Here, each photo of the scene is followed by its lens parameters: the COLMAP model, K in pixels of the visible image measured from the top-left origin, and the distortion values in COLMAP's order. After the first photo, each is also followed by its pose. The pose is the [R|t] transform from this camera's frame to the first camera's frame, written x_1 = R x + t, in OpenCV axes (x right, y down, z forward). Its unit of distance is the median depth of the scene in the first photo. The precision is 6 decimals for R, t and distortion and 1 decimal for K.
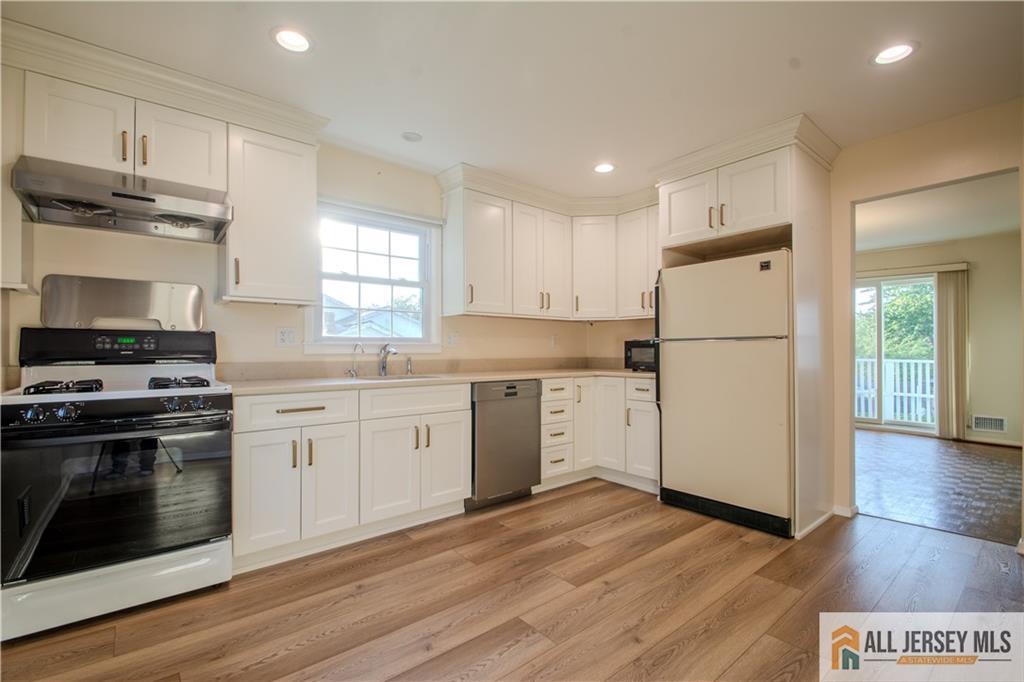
lens RADIAL K [[451.9, 0, 507.4], [0, 451.9, 344.8], [0, 0, 1]] dist [0.002639, -0.006587]
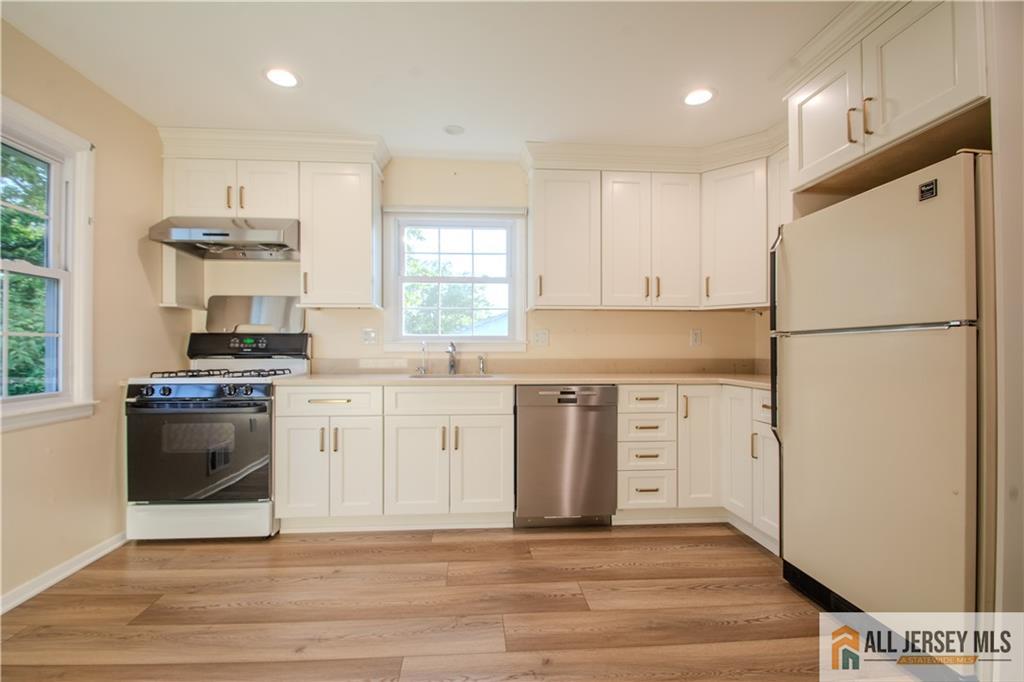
lens RADIAL K [[451.9, 0, 505.7], [0, 451.9, 346.2], [0, 0, 1]] dist [0.002639, -0.006587]
pose [[0.816287, -0.002212, -0.577642, 0.433665], [0.004879, 0.999983, 0.003066, 0.004374], [0.577625, -0.005321, 0.816285, 0.262304]]
